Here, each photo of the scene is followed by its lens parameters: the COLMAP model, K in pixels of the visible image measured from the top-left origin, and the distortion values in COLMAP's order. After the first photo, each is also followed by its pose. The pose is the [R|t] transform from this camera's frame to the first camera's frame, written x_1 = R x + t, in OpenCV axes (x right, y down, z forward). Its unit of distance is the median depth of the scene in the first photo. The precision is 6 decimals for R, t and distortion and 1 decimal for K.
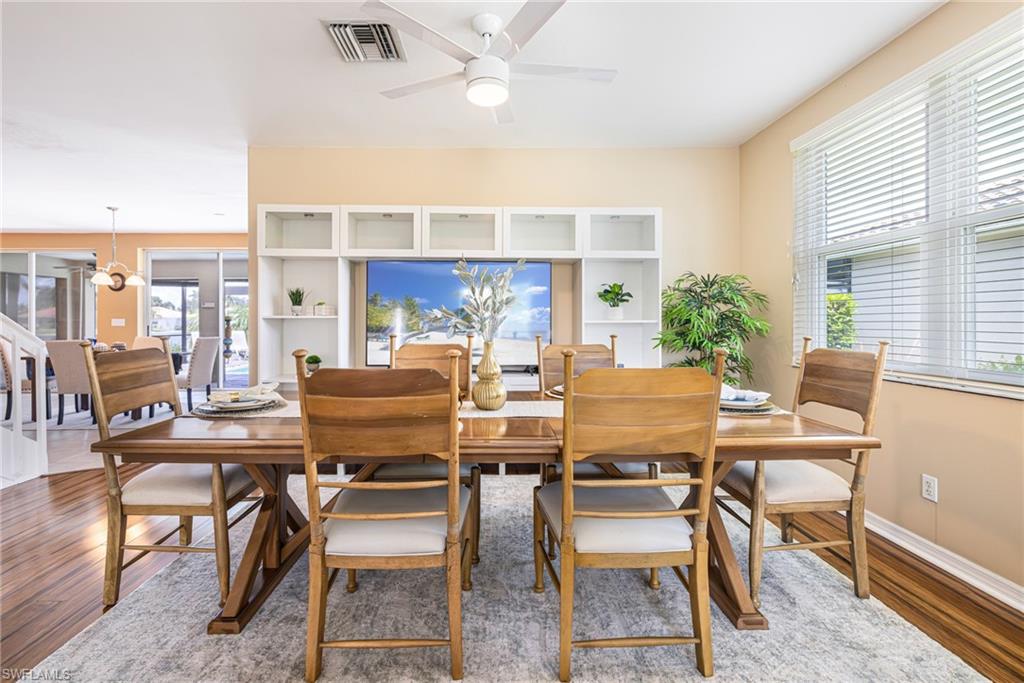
lens RADIAL K [[445.7, 0, 511.6], [0, 445.7, 321.5], [0, 0, 1]] dist [-0.000169, -0.000263]
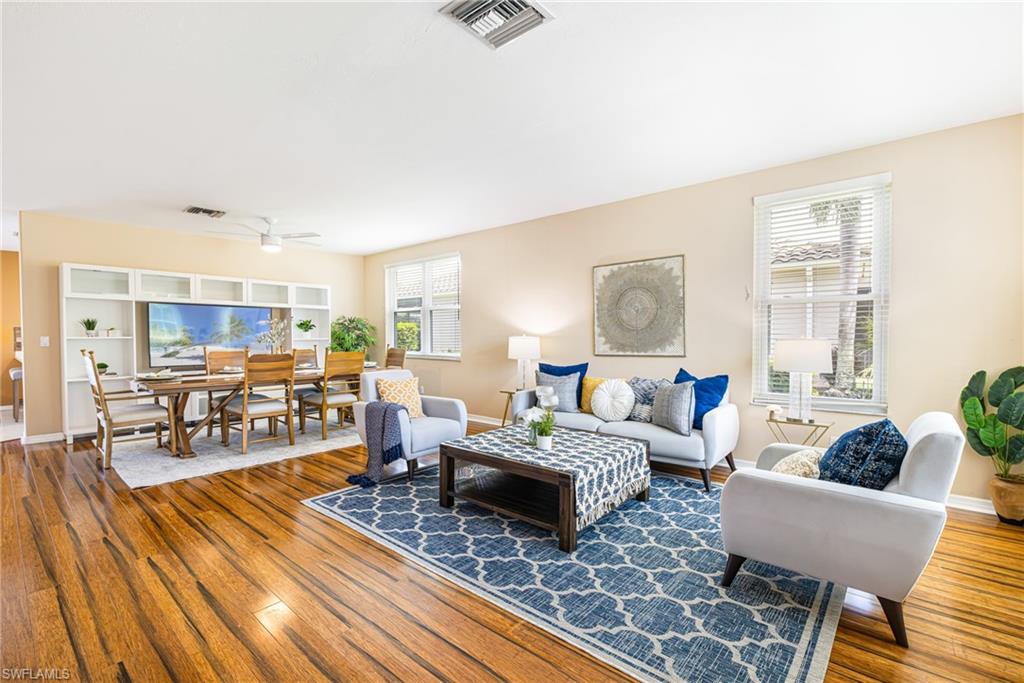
lens RADIAL K [[445.7, 0, 517.9], [0, 445.7, 341.8], [0, 0, 1]] dist [-0.000169, -0.000263]
pose [[0.679622, -0.013395, 0.733441, -0.622221], [0.005384, 0.999897, 0.013272, -0.009092], [-0.733543, -0.005072, 0.679624, -1.111290]]
